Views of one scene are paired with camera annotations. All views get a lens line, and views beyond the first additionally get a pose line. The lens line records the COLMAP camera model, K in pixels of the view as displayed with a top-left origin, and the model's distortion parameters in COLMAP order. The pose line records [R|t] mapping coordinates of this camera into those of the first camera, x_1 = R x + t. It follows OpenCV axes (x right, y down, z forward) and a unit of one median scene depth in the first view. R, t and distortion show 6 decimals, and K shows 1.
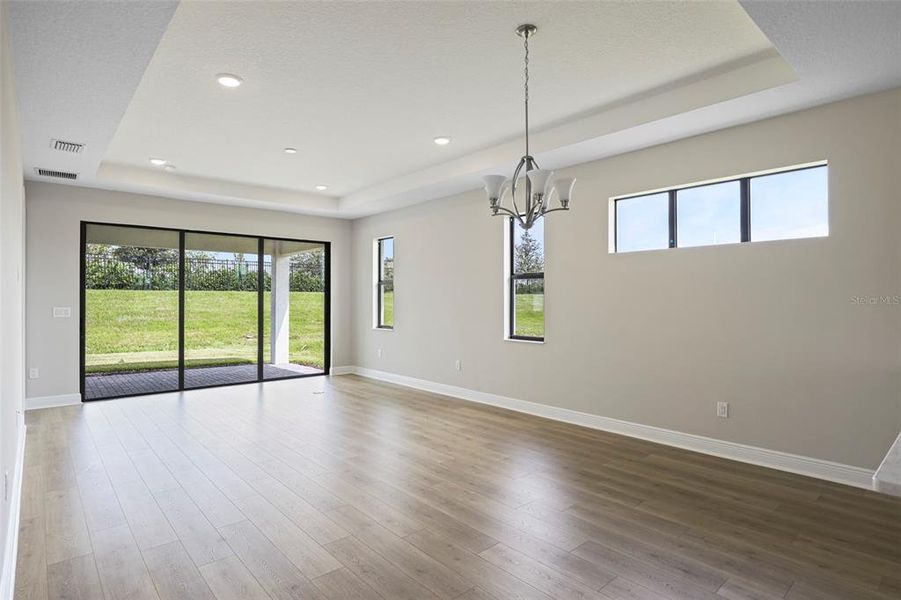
lens RADIAL K [[479.2, 0, 450.5], [0, 479.2, 300.0], [0, 0, 1]] dist [-0.023861, -0.000427]
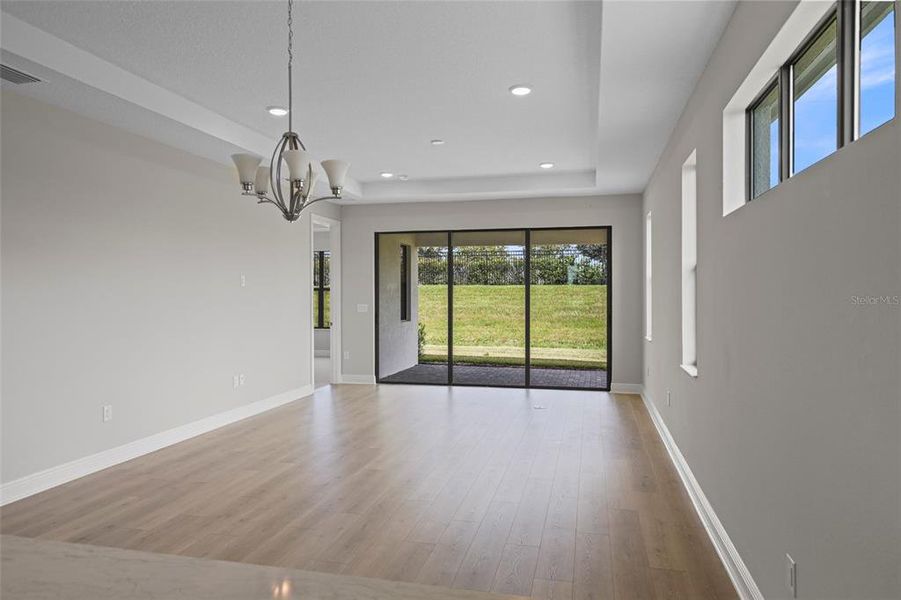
lens RADIAL K [[582.5, 0, 450.5], [0, 582.5, 300.0], [0, 0, 1]] dist [-0.002515, -0.001716]
pose [[0.579662, 0.007166, -0.814826, 0.425749], [0.002153, 0.999944, 0.010326, -0.008210], [0.814854, -0.007740, 0.579614, 0.237973]]
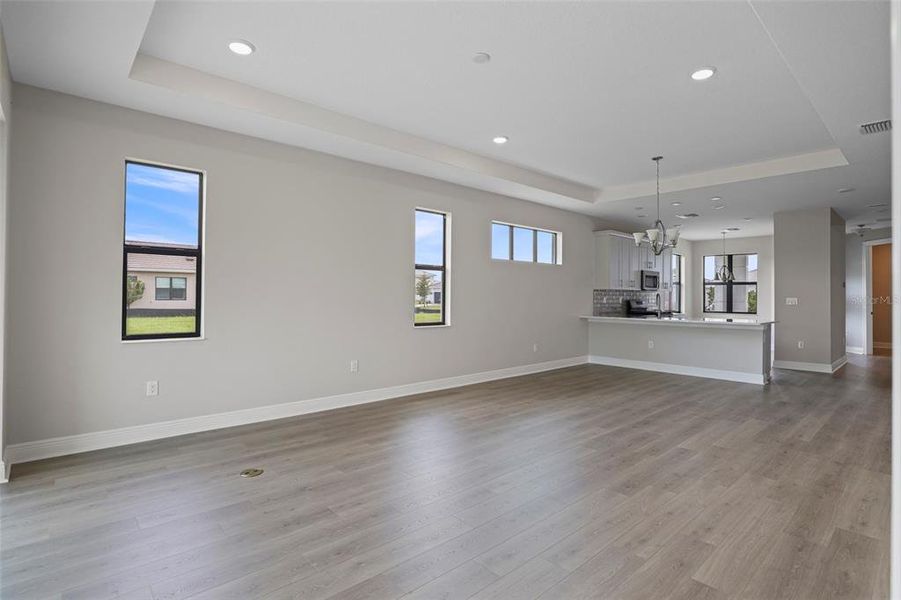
lens RADIAL K [[456.3, 0, 450.5], [0, 456.3, 300.0], [0, 0, 1]] dist [-0.014016, 0.001435]
pose [[-0.020188, -0.008421, 0.999761, -0.662571], [-0.007855, 0.999935, 0.008264, 0.011549], [-0.999765, -0.007686, -0.020253, 0.720745]]
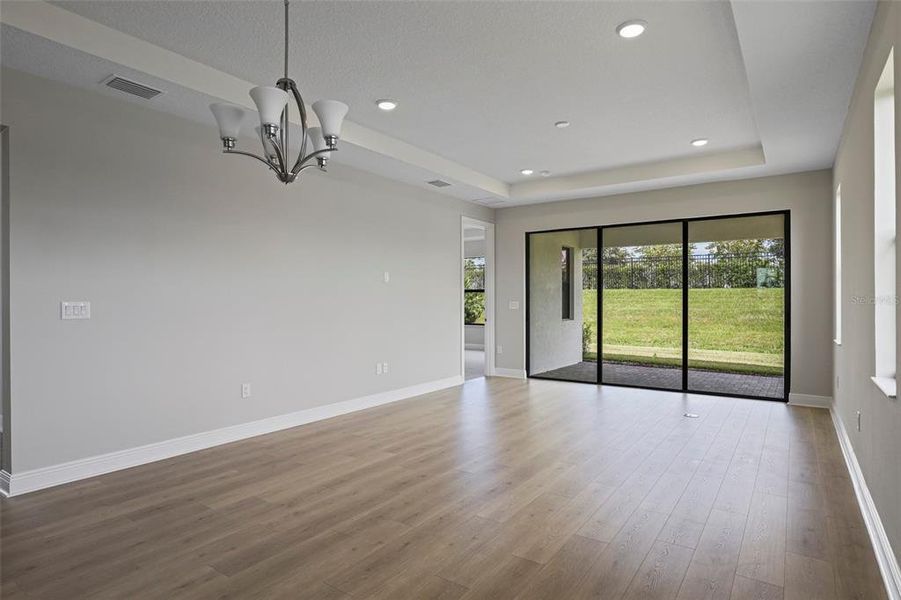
lens RADIAL K [[493.6, 0, 450.5], [0, 493.6, 300.0], [0, 0, 1]] dist [-0.019809, 0.000303]
pose [[0.240722, -0.000347, -0.970594, 0.344650], [0.000640, 1.000000, -0.000198, 0.009218], [0.970594, -0.000573, 0.240722, 0.393787]]
